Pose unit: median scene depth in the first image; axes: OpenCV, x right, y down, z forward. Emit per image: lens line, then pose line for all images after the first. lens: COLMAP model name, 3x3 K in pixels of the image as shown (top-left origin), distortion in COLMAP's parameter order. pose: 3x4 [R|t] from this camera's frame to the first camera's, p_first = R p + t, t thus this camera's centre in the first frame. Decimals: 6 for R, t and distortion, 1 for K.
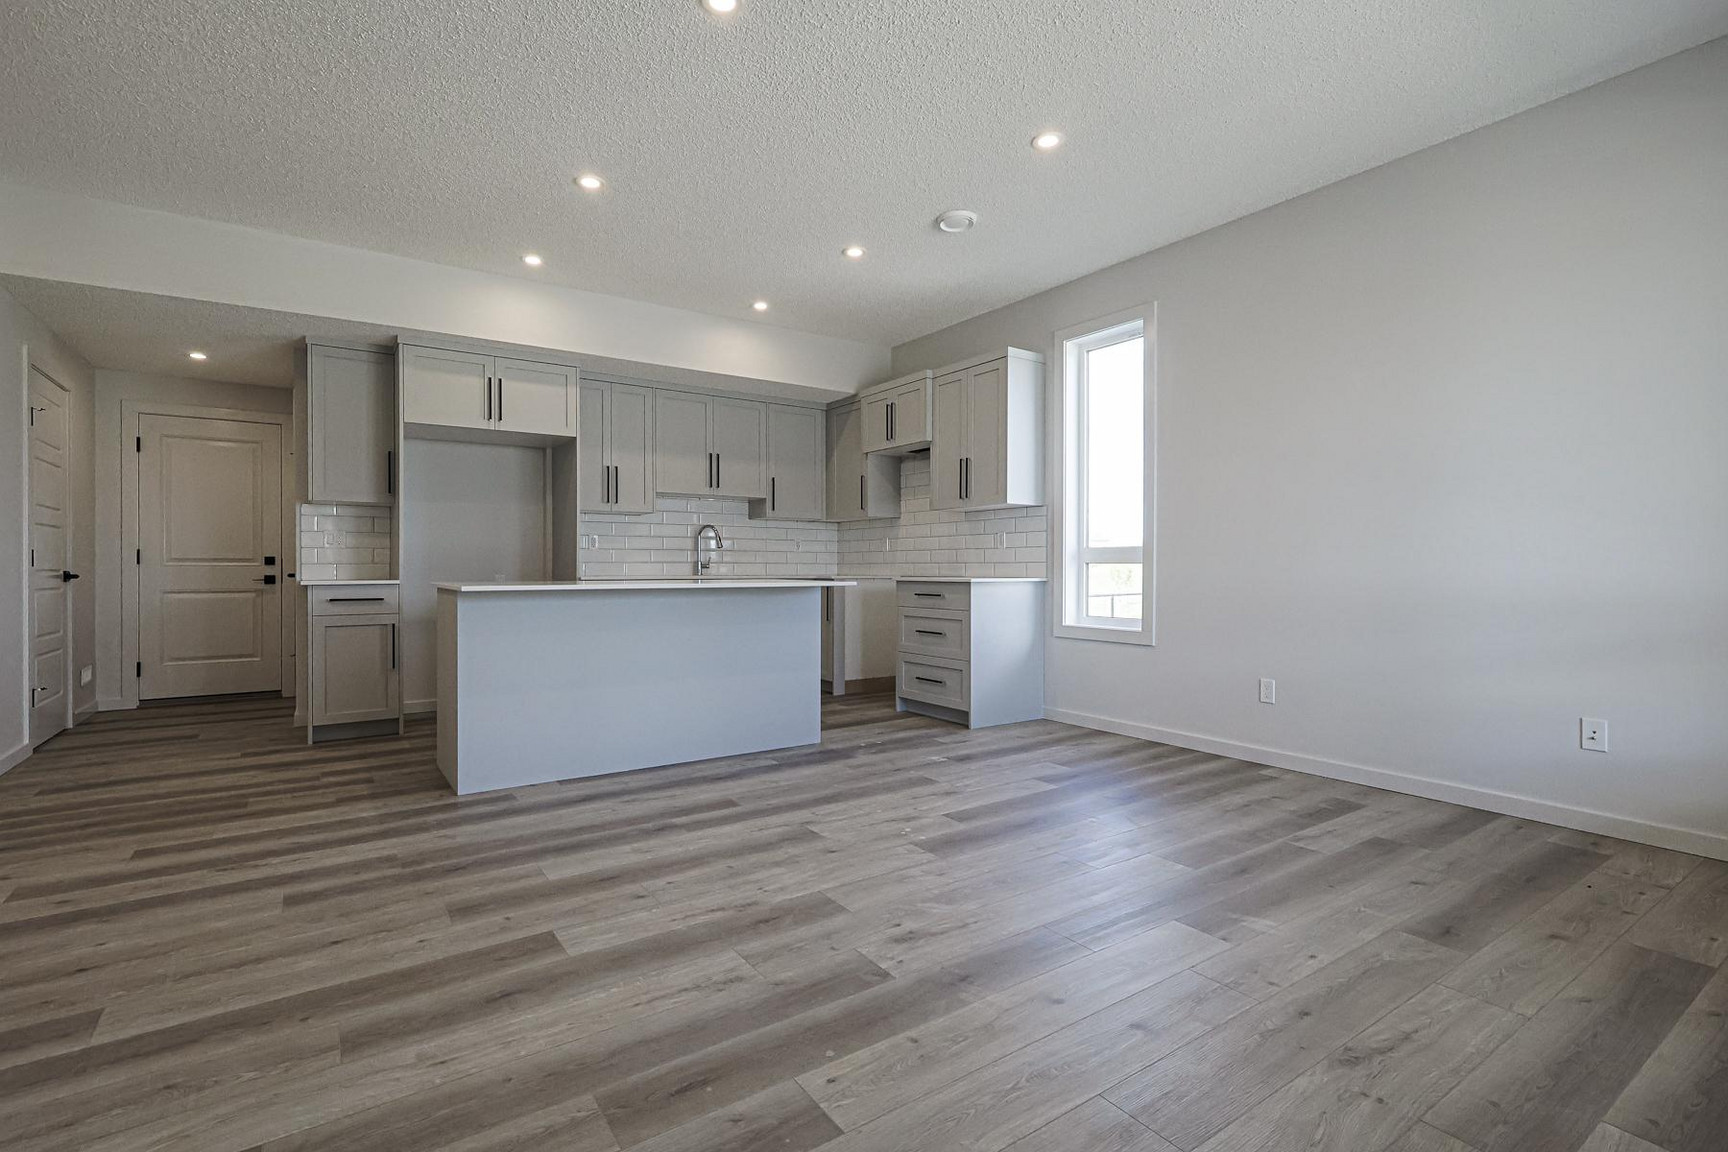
lens RADIAL K [[795.9, 0, 851.5], [0, 795.9, 566.7], [0, 0, 1]] dist [0.001118, 0.000085]
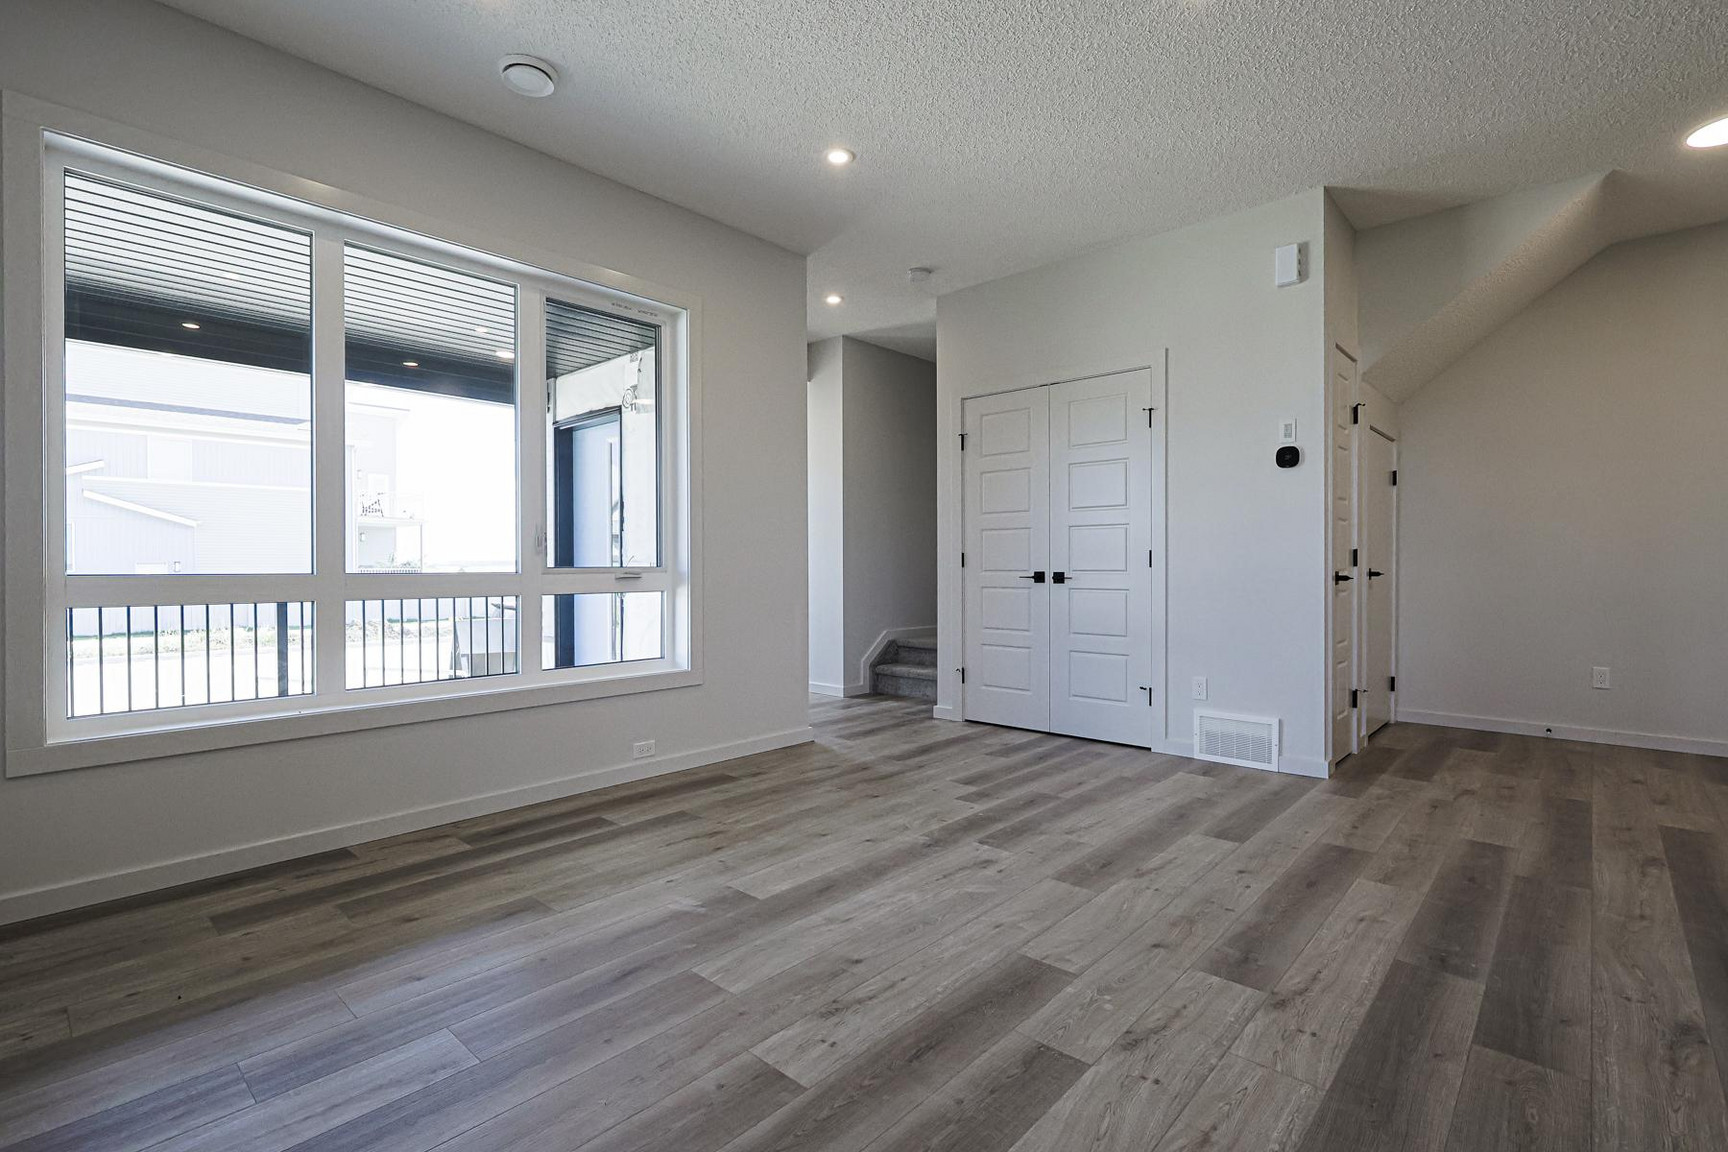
lens RADIAL K [[795.9, 0, 851.5], [0, 795.9, 566.7], [0, 0, 1]] dist [0.001118, 0.000085]
pose [[-0.974482, 0.003289, -0.224440, 0.550697], [0.003290, 0.999995, 0.000371, -0.002248], [0.224440, -0.000377, -0.974488, 2.162235]]
